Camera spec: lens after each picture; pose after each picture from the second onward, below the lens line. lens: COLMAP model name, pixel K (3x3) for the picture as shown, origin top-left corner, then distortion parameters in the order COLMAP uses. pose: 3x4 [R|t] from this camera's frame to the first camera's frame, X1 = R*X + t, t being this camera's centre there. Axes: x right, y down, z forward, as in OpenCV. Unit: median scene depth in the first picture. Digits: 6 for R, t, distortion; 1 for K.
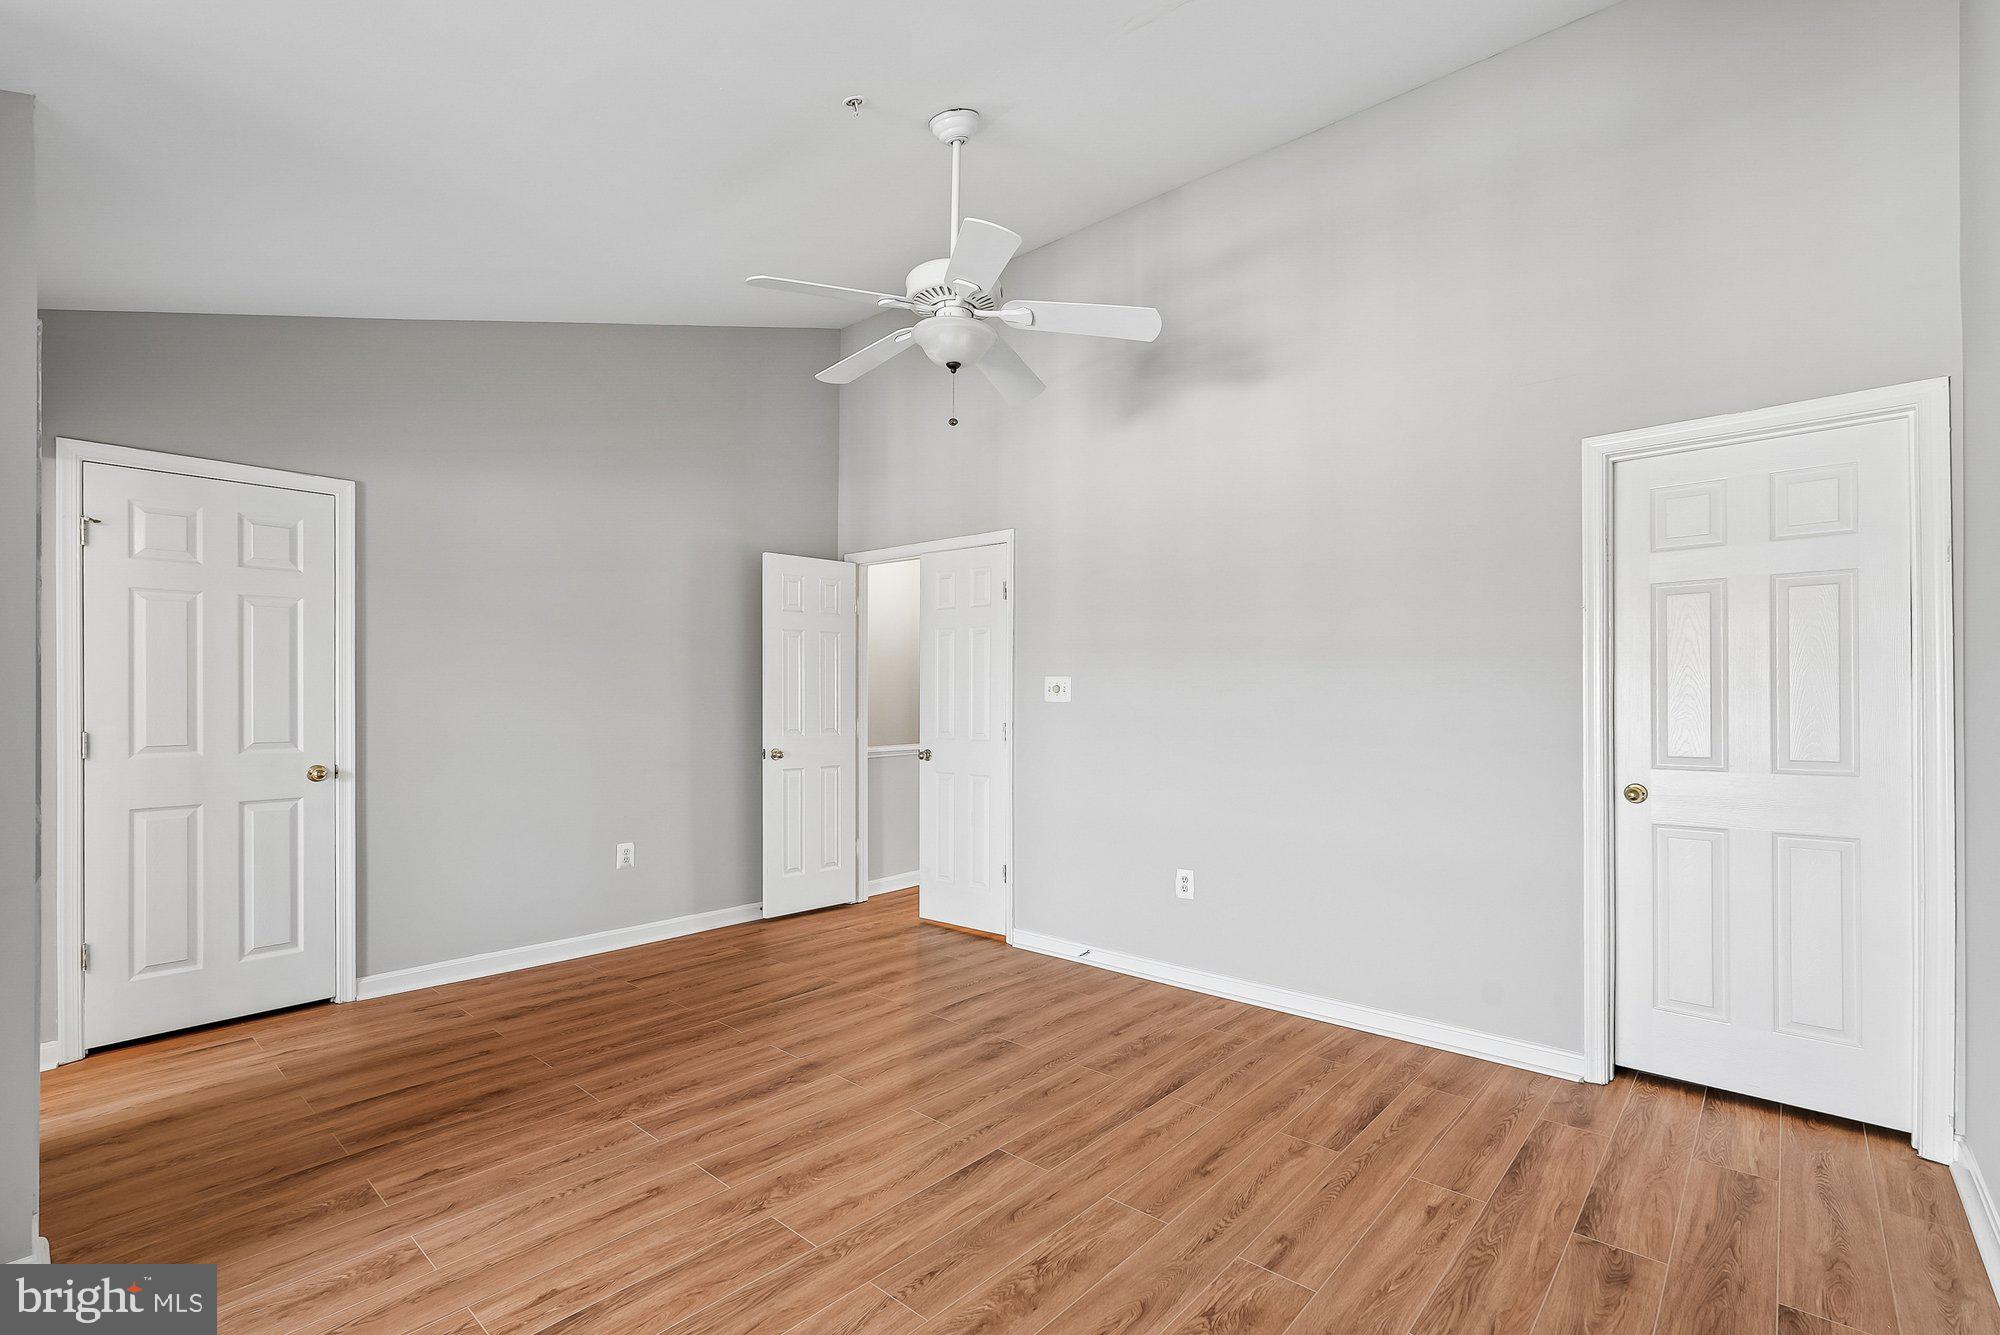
lens RADIAL K [[882.6, 0, 1001.5], [0, 882.6, 694.3], [0, 0, 1]] dist [-0.003471, -0.000113]
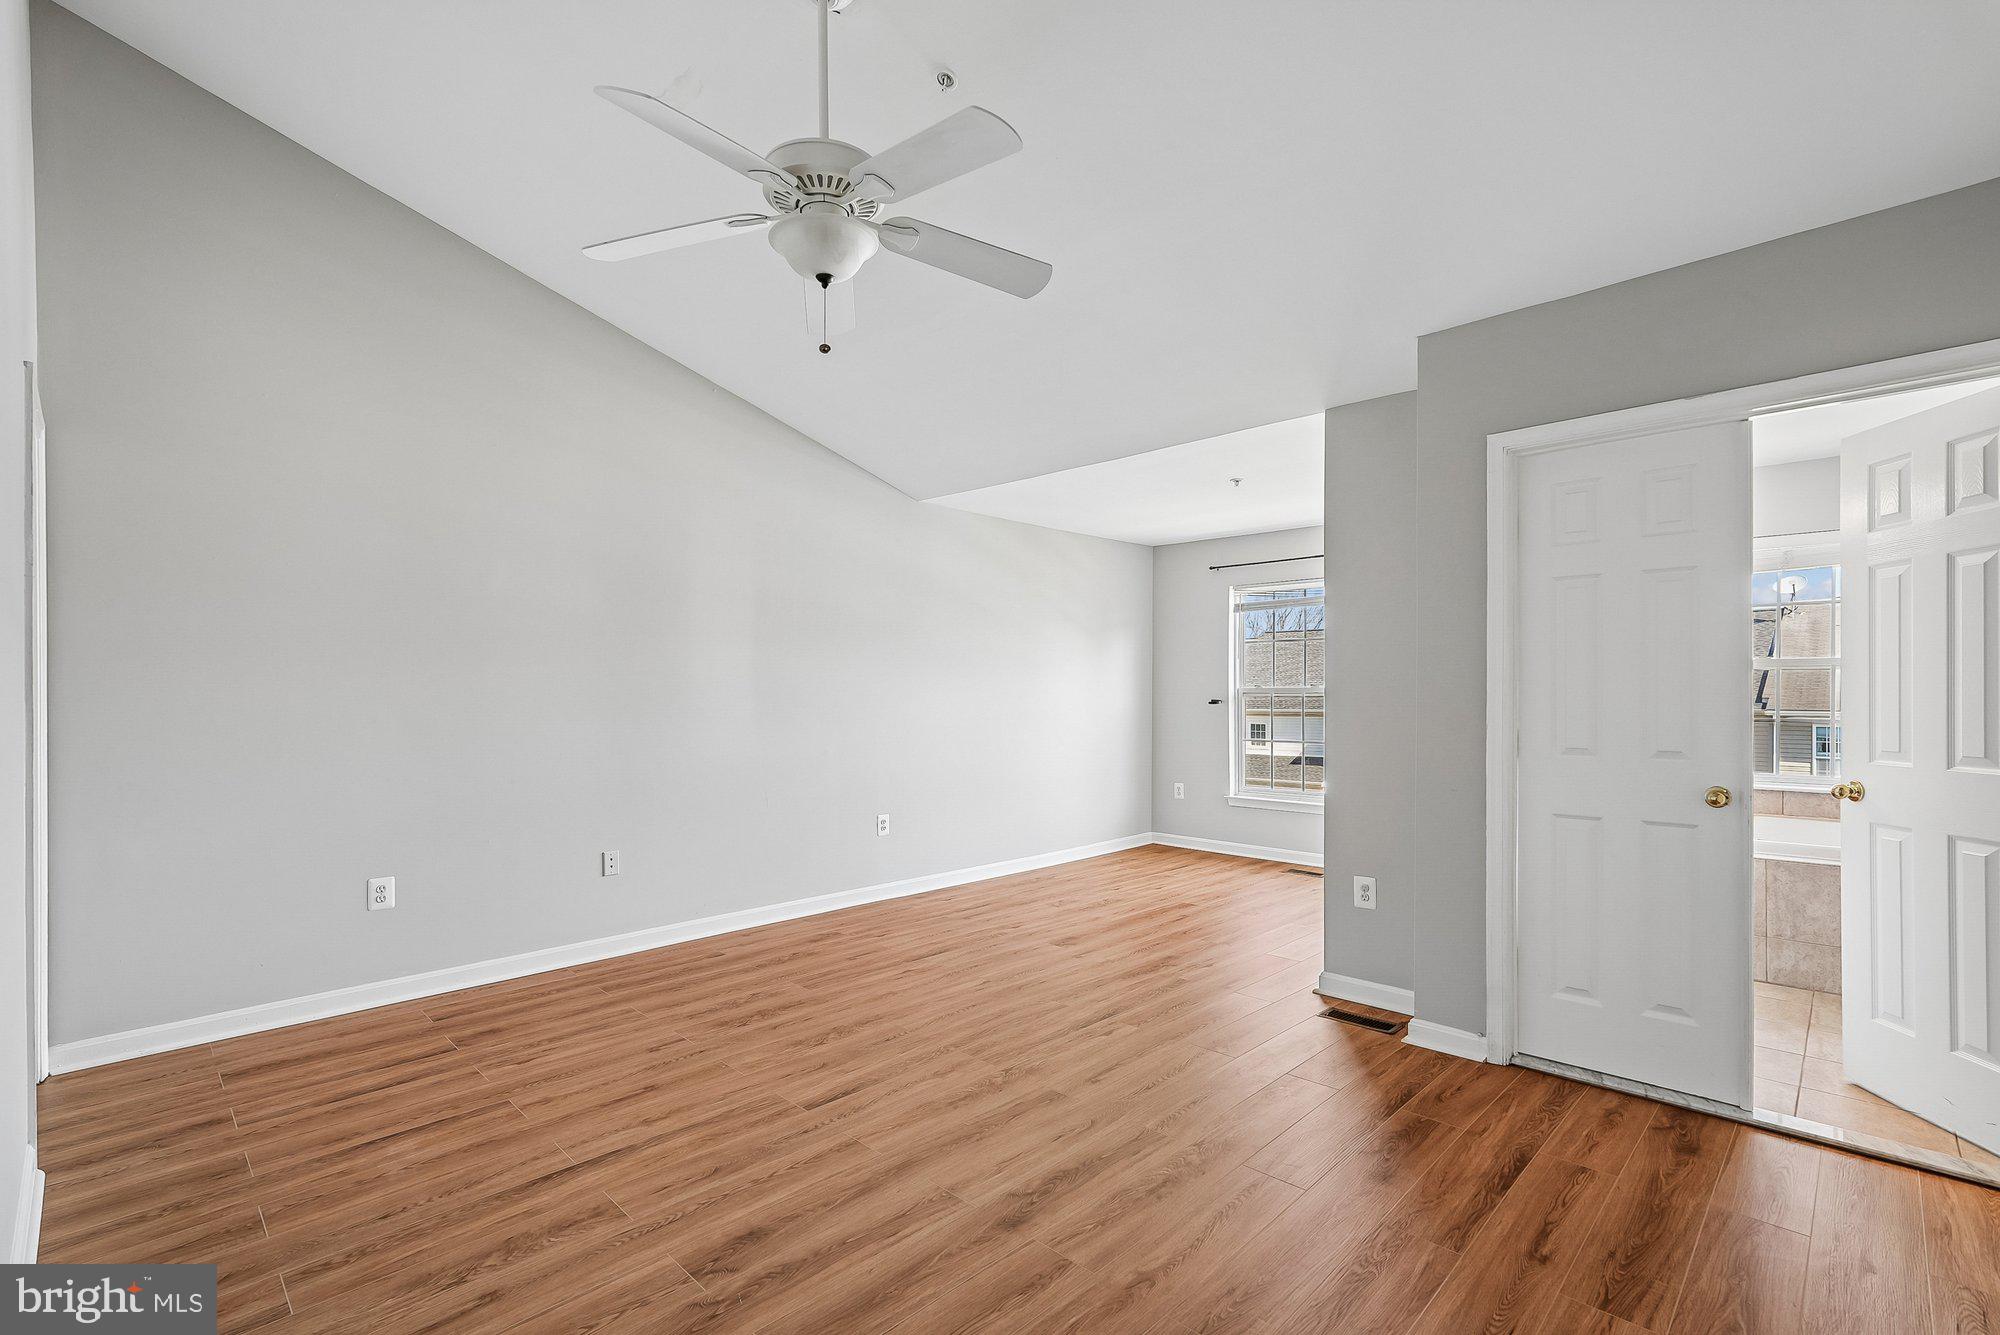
lens RADIAL K [[882.6, 0, 1001.5], [0, 882.6, 694.3], [0, 0, 1]] dist [-0.003471, -0.000113]
pose [[-0.998490, 0.001561, 0.054906, -0.297659], [0.001402, 0.999995, -0.002929, 0.009929], [-0.054910, -0.002848, -0.998487, 2.045223]]
